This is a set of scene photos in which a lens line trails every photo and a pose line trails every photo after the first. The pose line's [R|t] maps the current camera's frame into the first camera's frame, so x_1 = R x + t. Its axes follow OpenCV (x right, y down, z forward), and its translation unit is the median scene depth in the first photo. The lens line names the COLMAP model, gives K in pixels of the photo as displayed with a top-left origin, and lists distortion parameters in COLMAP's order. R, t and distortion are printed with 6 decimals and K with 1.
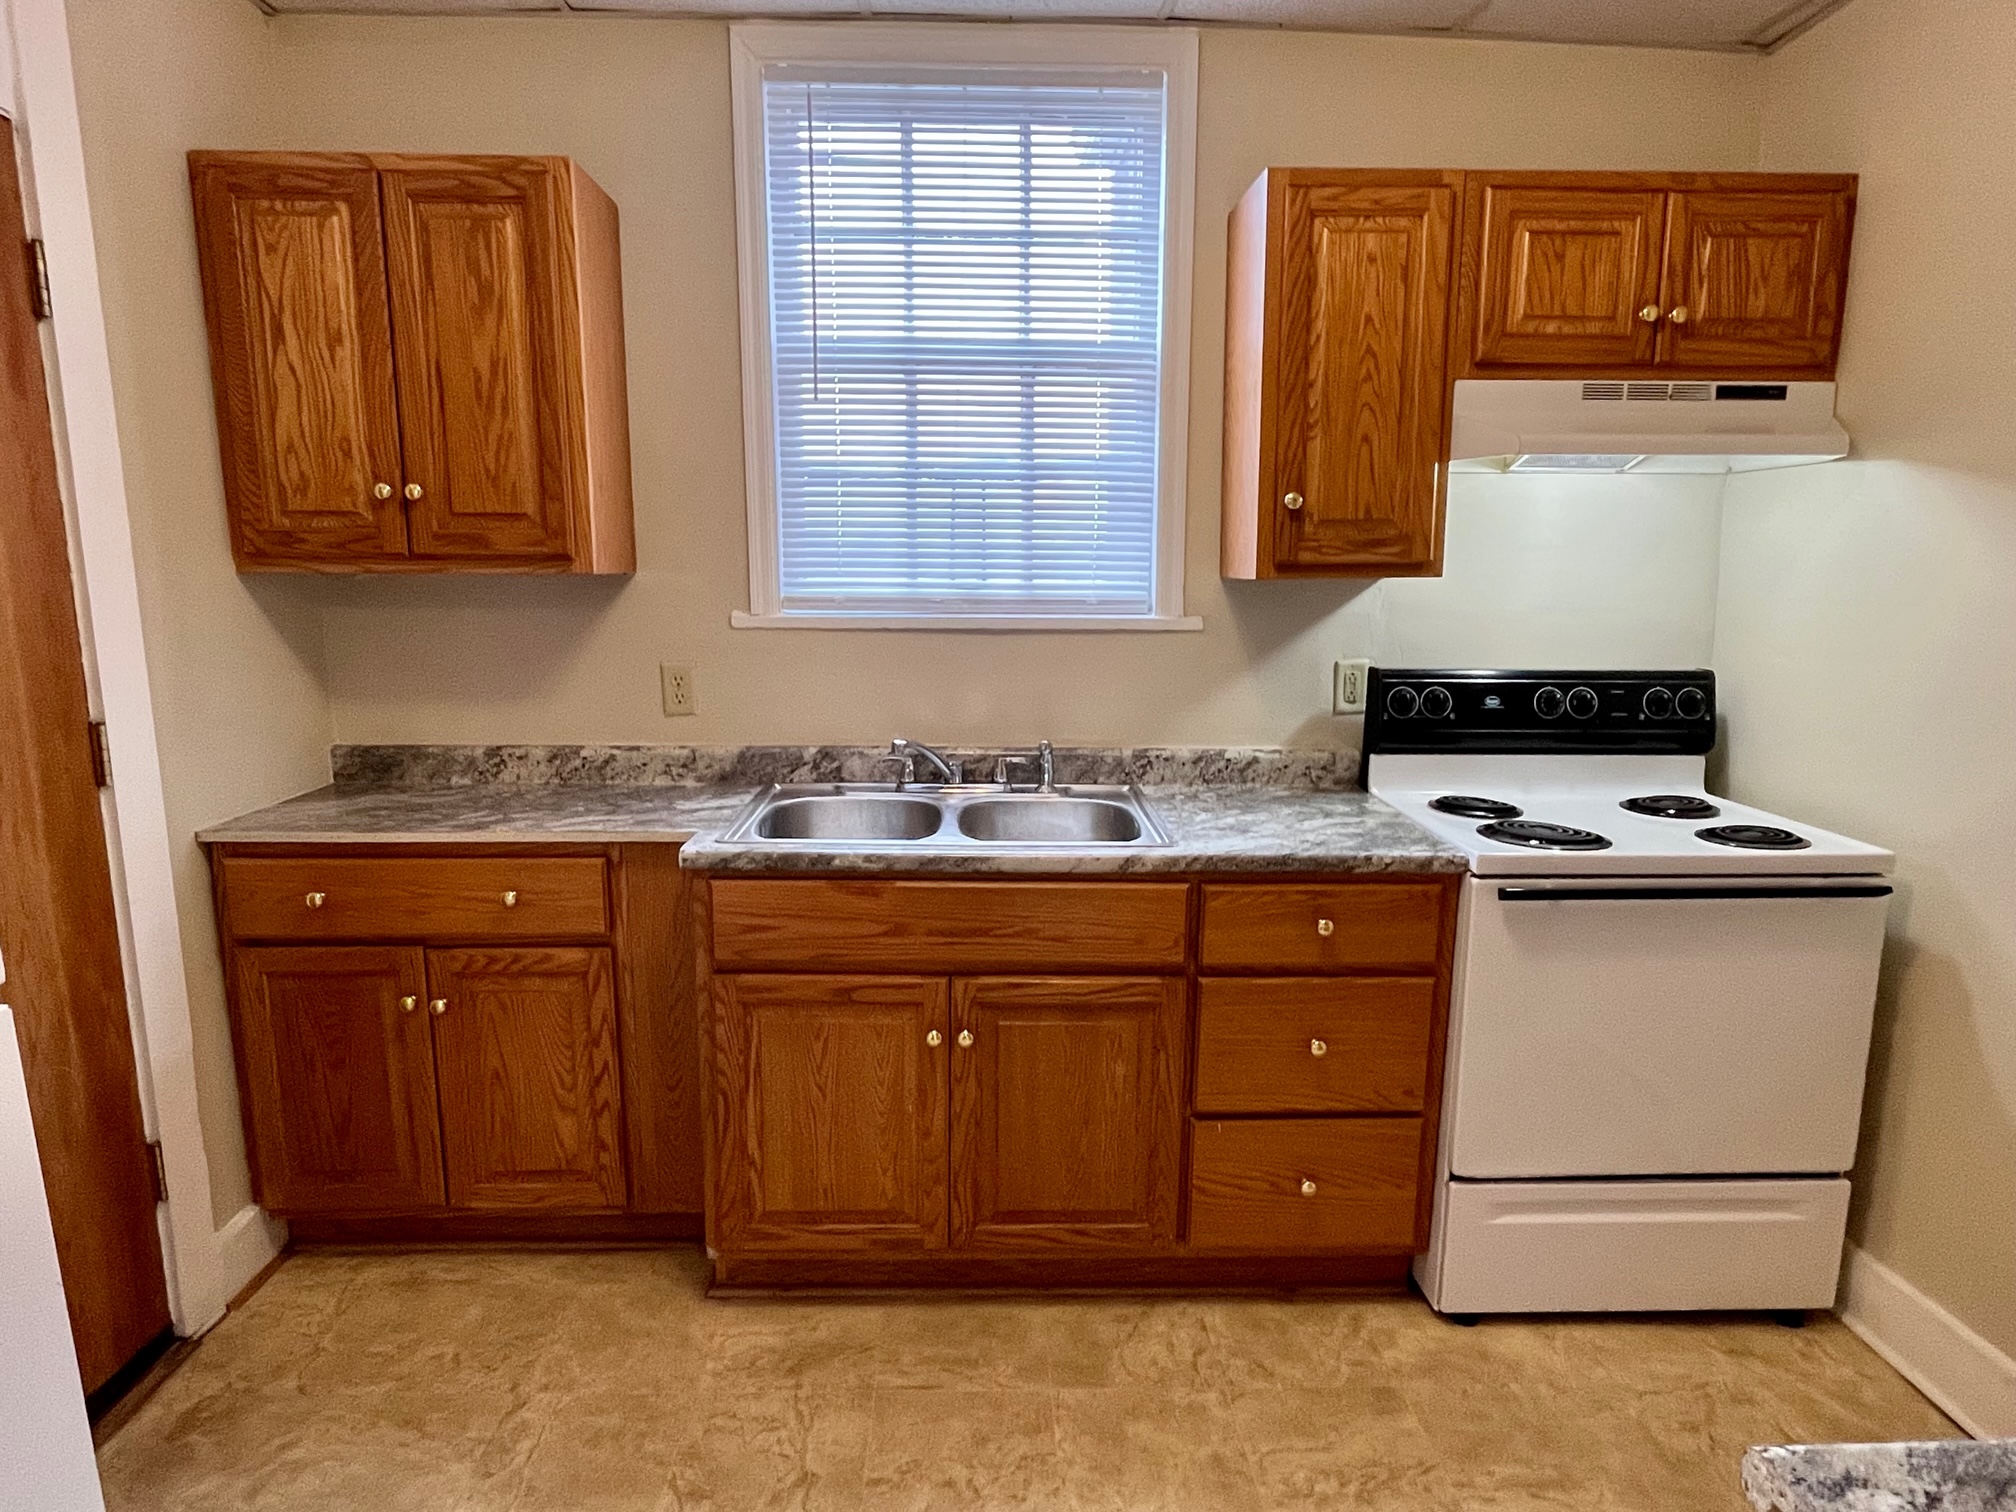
lens RADIAL K [[1177.3, 0, 1008.0], [0, 1177.3, 756.0], [0, 0, 1]] dist [0.003529, 0.000235]
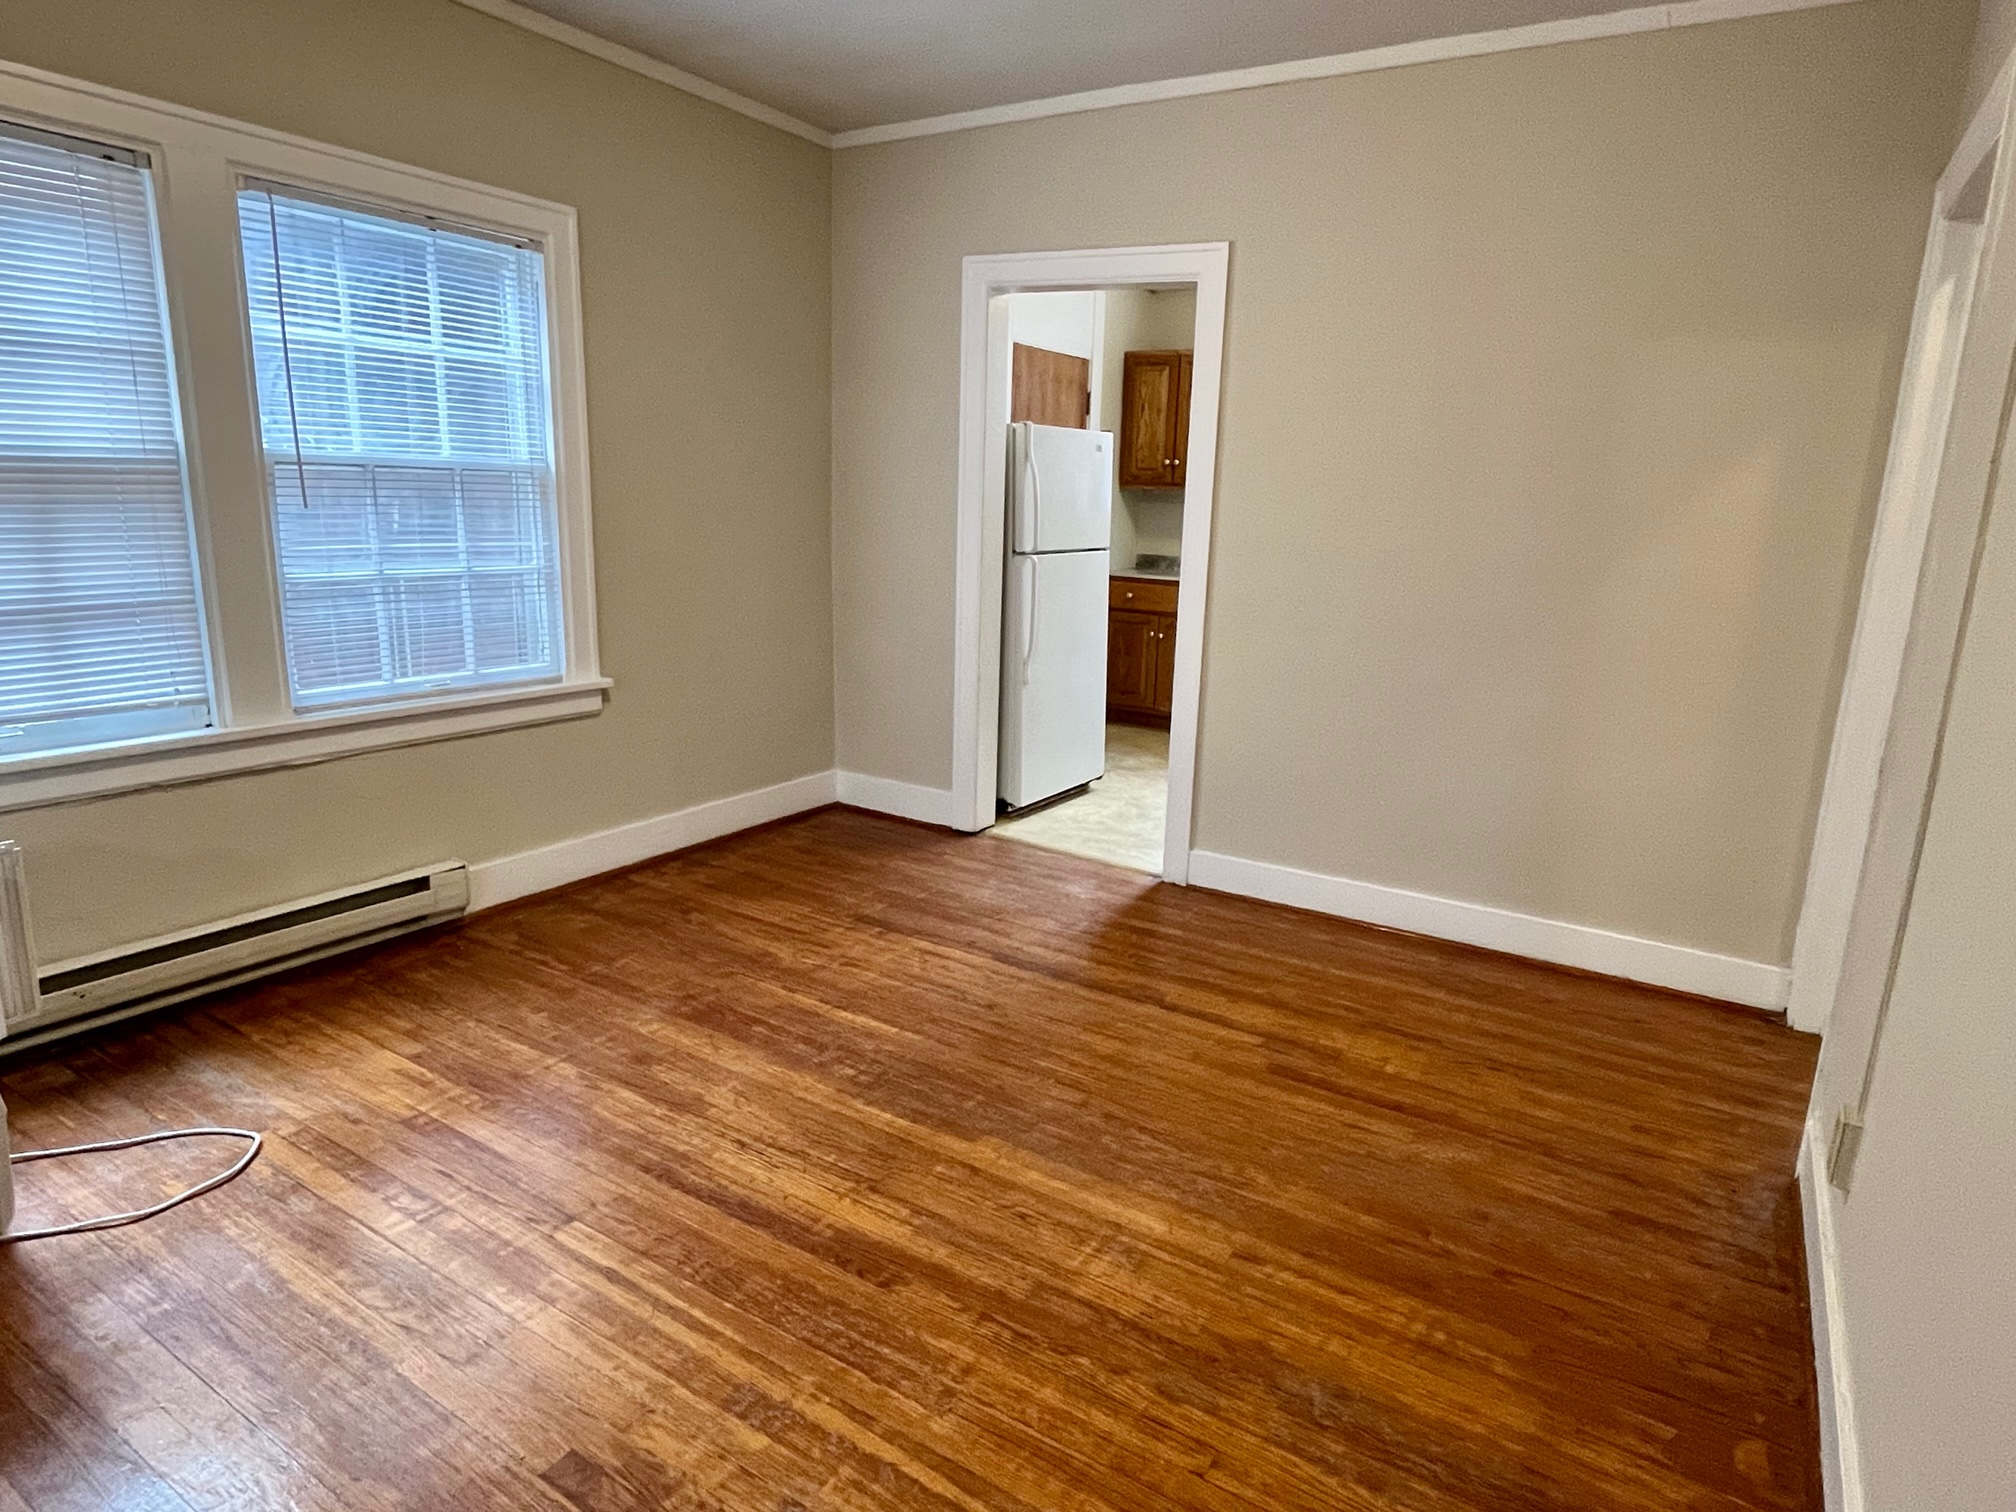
lens RADIAL K [[1177.3, 0, 1008.0], [0, 1177.3, 756.0], [0, 0, 1]] dist [0.003529, 0.000235]
pose [[0.830904, 0.147345, -0.536553, 0.845923], [-0.121568, 0.989077, 0.083354, 0.312620], [0.542974, -0.004031, 0.839740, -1.726342]]
